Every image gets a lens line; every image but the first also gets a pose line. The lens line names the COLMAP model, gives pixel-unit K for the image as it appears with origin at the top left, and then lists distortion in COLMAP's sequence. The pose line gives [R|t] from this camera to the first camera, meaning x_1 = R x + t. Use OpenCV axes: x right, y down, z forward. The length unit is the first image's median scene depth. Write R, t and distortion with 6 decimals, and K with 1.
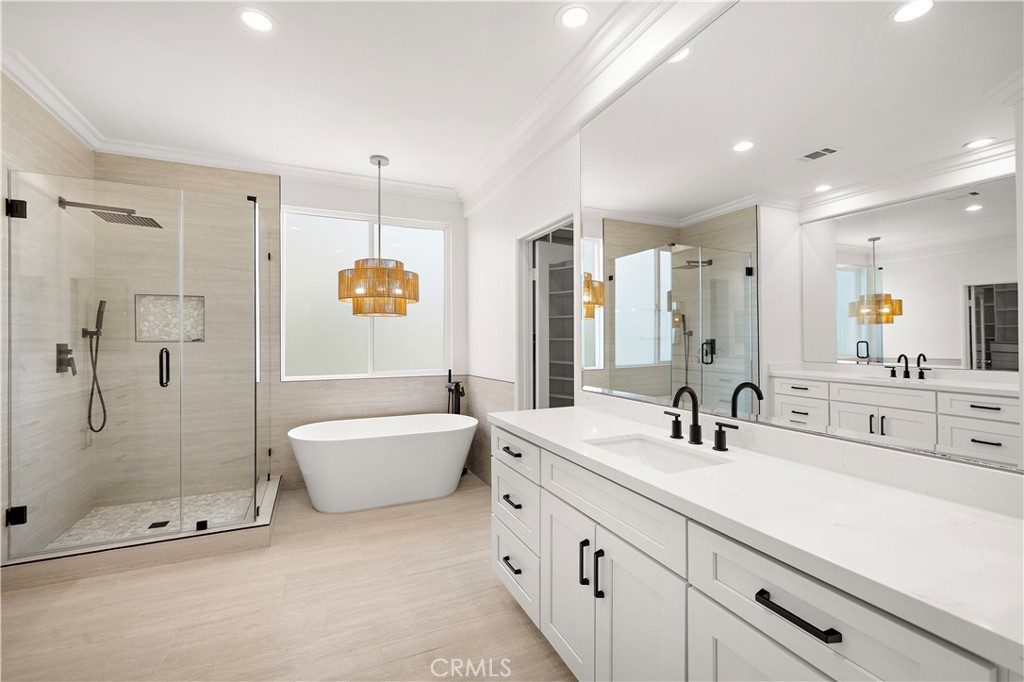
lens RADIAL K [[439.6, 0, 511.8], [0, 439.6, 339.4], [0, 0, 1]] dist [0.005408, -0.001441]
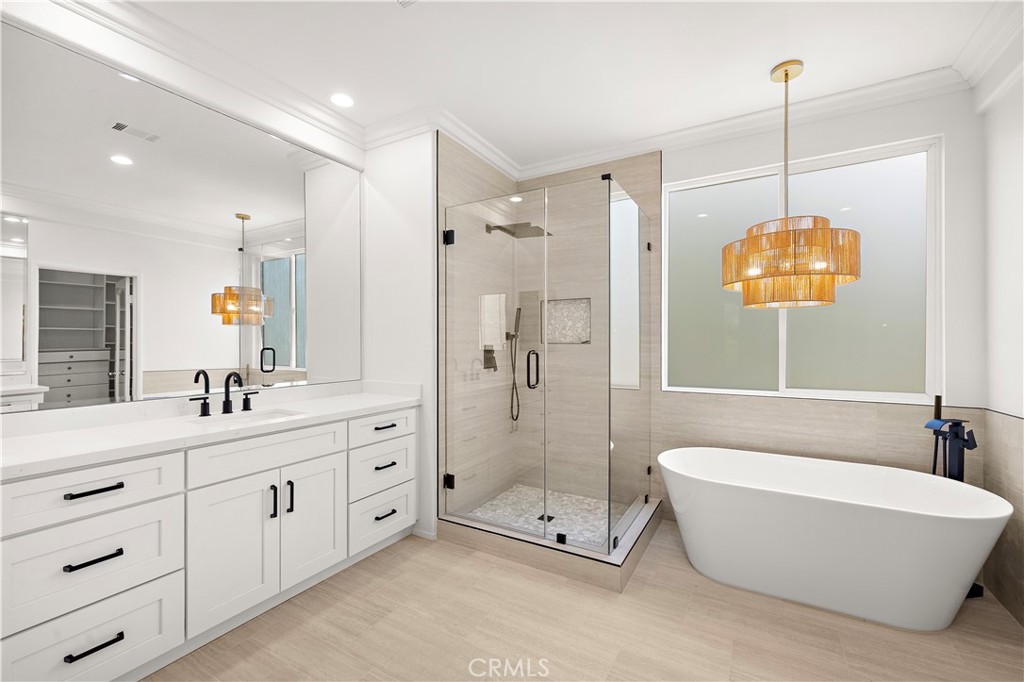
lens RADIAL K [[439.6, 0, 503.6], [0, 439.6, 344.3], [0, 0, 1]] dist [0.005408, -0.001441]
pose [[0.581437, 0.004736, -0.813578, -0.008164], [0.000229, 0.999982, 0.005985, 0.000129], [0.813591, -0.003667, 0.581425, 0.277970]]
